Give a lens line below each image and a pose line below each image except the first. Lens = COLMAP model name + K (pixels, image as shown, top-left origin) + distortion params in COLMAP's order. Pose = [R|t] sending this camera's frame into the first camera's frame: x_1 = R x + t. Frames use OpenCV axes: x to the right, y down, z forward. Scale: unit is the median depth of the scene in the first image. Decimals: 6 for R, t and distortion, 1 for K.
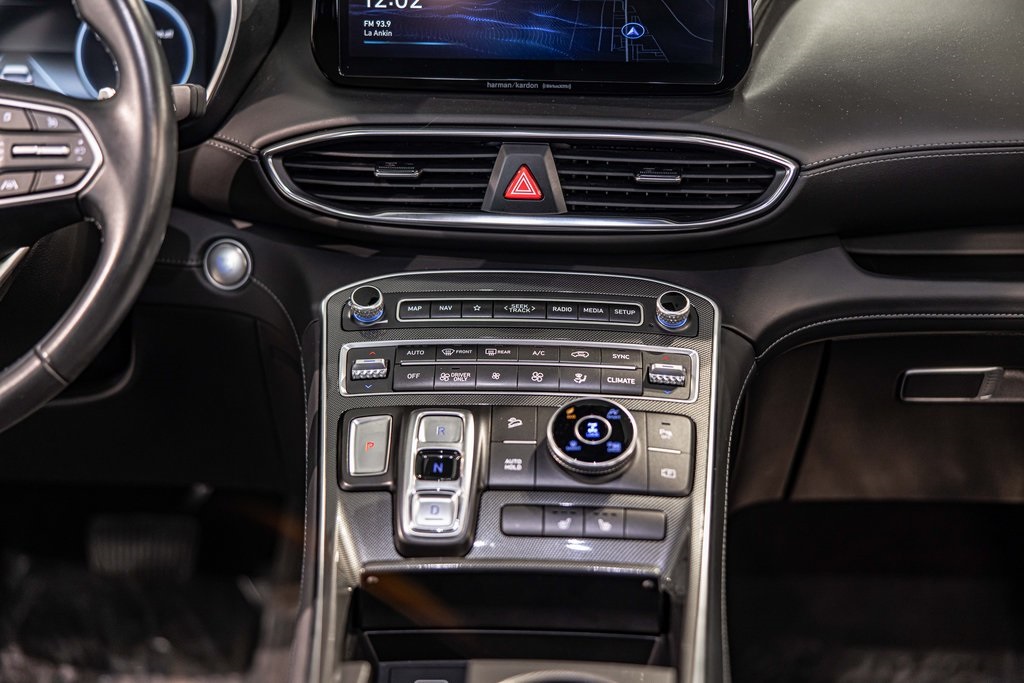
lens RADIAL K [[1726.7, 0, 512.0], [0, 1726.7, 341.5], [0, 0, 1]] dist [-0.018135, 0.083474]
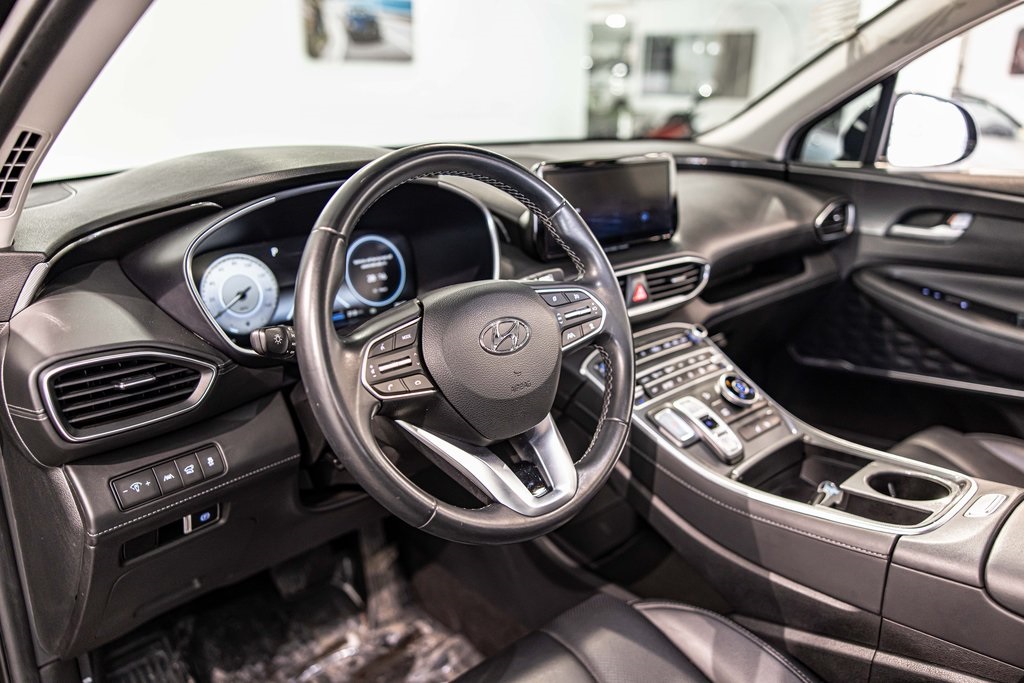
lens RADIAL K [[781.6, 0, 512.0], [0, 781.6, 341.5], [0, 0, 1]] dist [-0.002516, -0.000835]
pose [[0.702613, -0.223781, 0.675469, -0.768729], [0.248788, 0.966607, 0.061448, -0.131293], [-0.666663, 0.124874, 0.734824, 0.404854]]
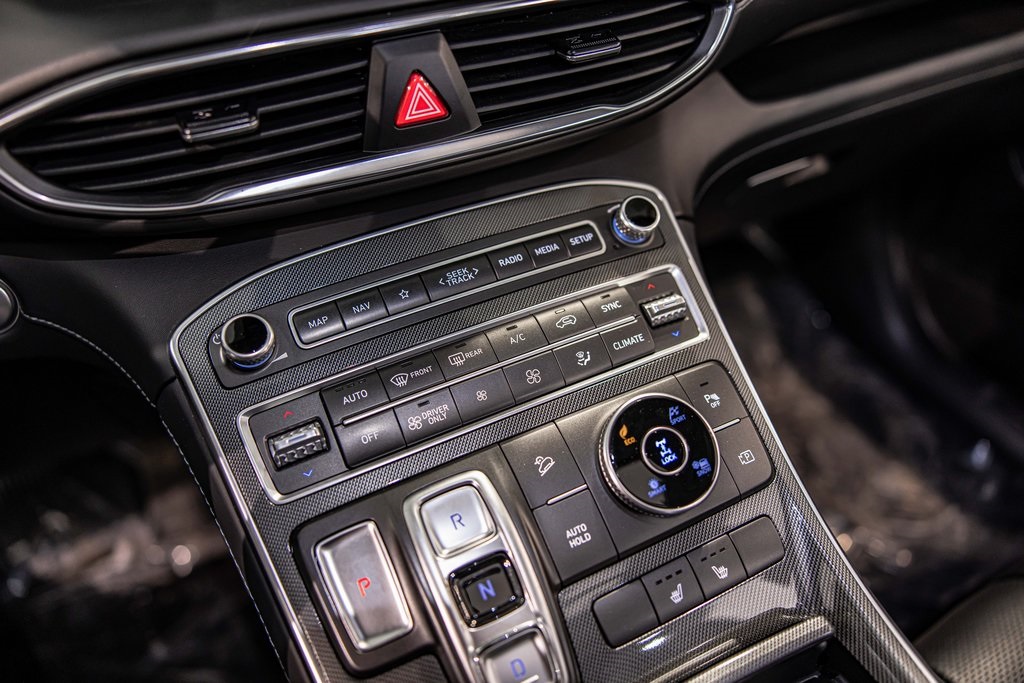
lens RADIAL K [[750.5, 0, 511.8], [0, 750.5, 331.5], [0, 0, 1]] dist [-0.009701, -0.002482]
pose [[0.879895, -0.333327, 0.338642, -0.090988], [0.188710, 0.899197, 0.394757, -0.118930], [-0.436089, -0.283439, 0.854101, 0.709376]]
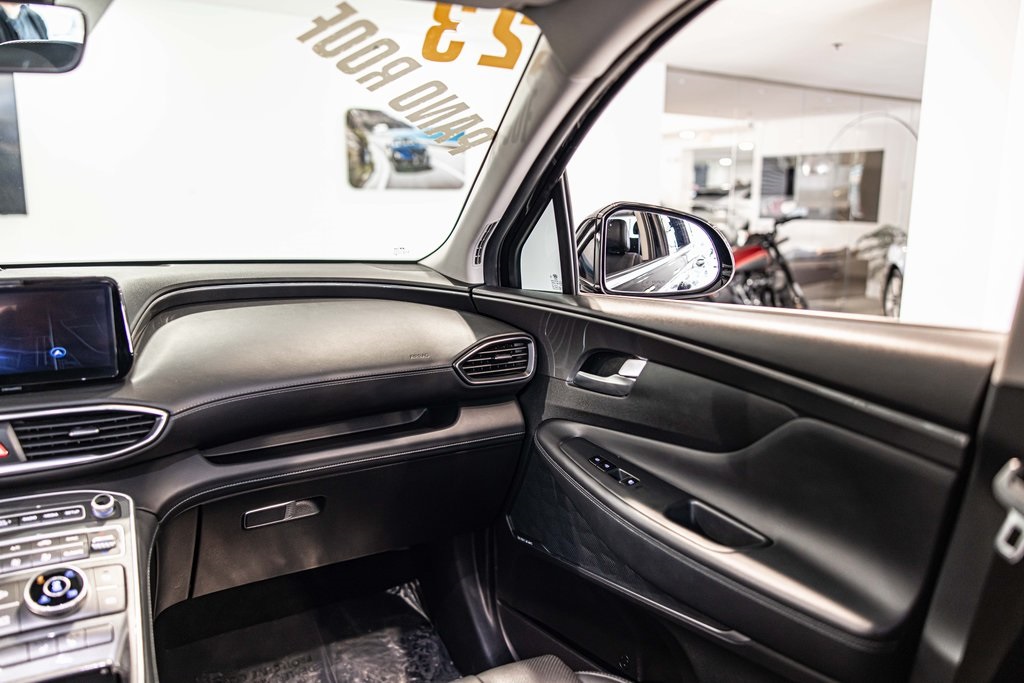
lens RADIAL K [[794.6, 0, 512.0], [0, 794.6, 341.5], [0, 0, 1]] dist [-0.004664, -0.002616]
pose [[0.838598, -0.097262, 0.535998, 0.025878], [0.199857, 0.970253, -0.136625, 0.013237], [-0.506765, 0.221696, 0.833091, 0.085058]]
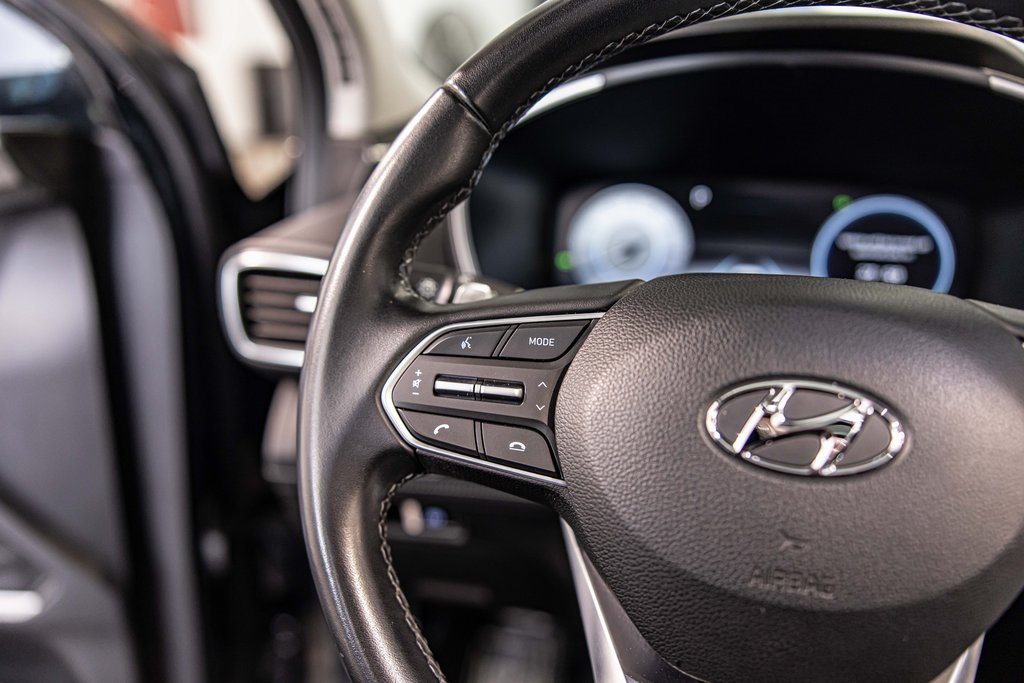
lens RADIAL K [[747.0, 0, 512.0], [0, 747.0, 341.5], [0, 0, 1]] dist [-0.006351, -0.001798]
pose [[0.973065, 0.067201, -0.220520, -0.377500], [-0.077094, 0.996353, -0.036557, -0.108211], [0.217259, 0.052573, 0.974697, 0.644643]]
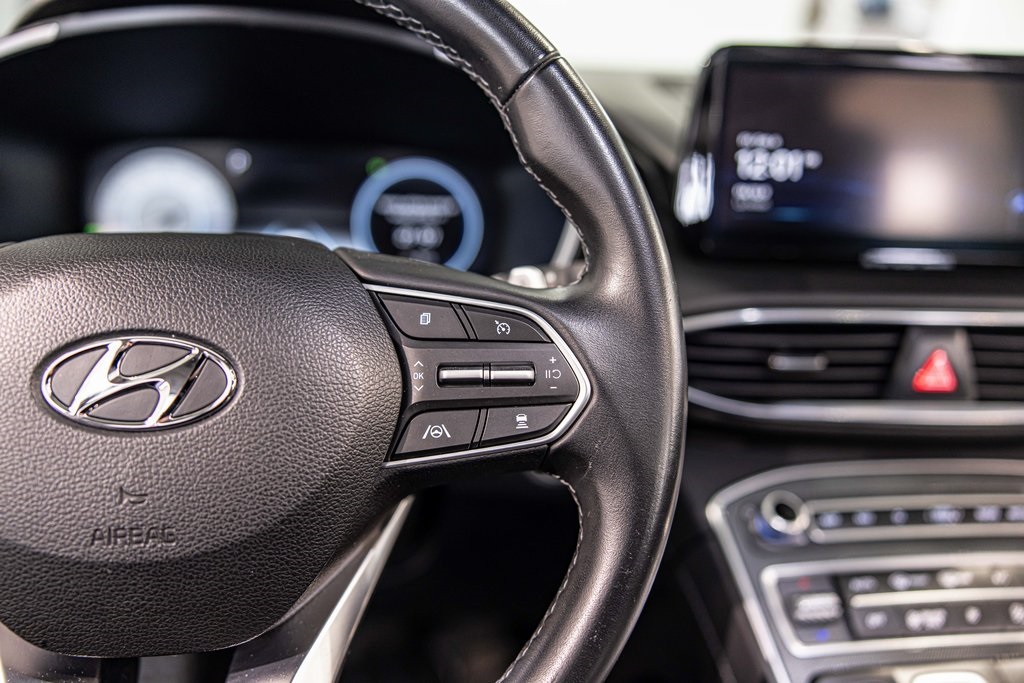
lens RADIAL K [[768.3, 0, 512.0], [0, 768.3, 341.5], [0, 0, 1]] dist [-0.006309, -0.003549]
pose [[0.988890, -0.014912, 0.147898, -0.269144], [0.018397, 0.999584, -0.022223, -0.102532], [-0.147505, 0.024697, 0.988753, 0.641542]]
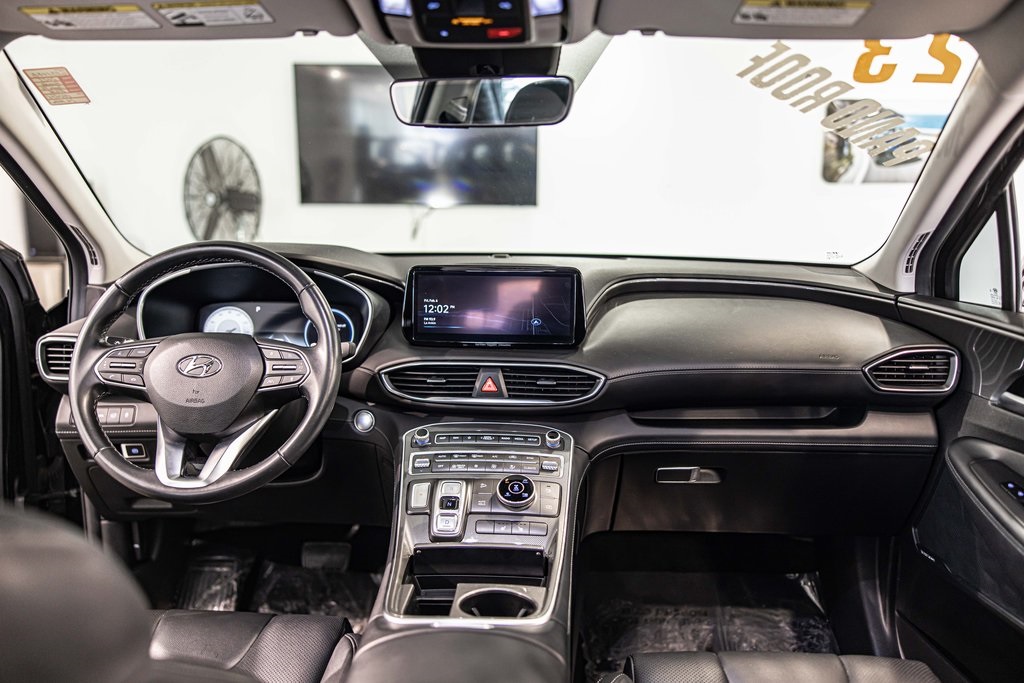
lens RADIAL K [[794.6, 0, 512.0], [0, 794.6, 341.5], [0, 0, 1]] dist [-0.004664, -0.002616]
pose [[0.999998, 0.001674, -0.000992, 0.038290], [-0.001827, 0.983267, -0.182163, 0.047974], [0.000671, 0.182165, 0.983268, -0.079551]]
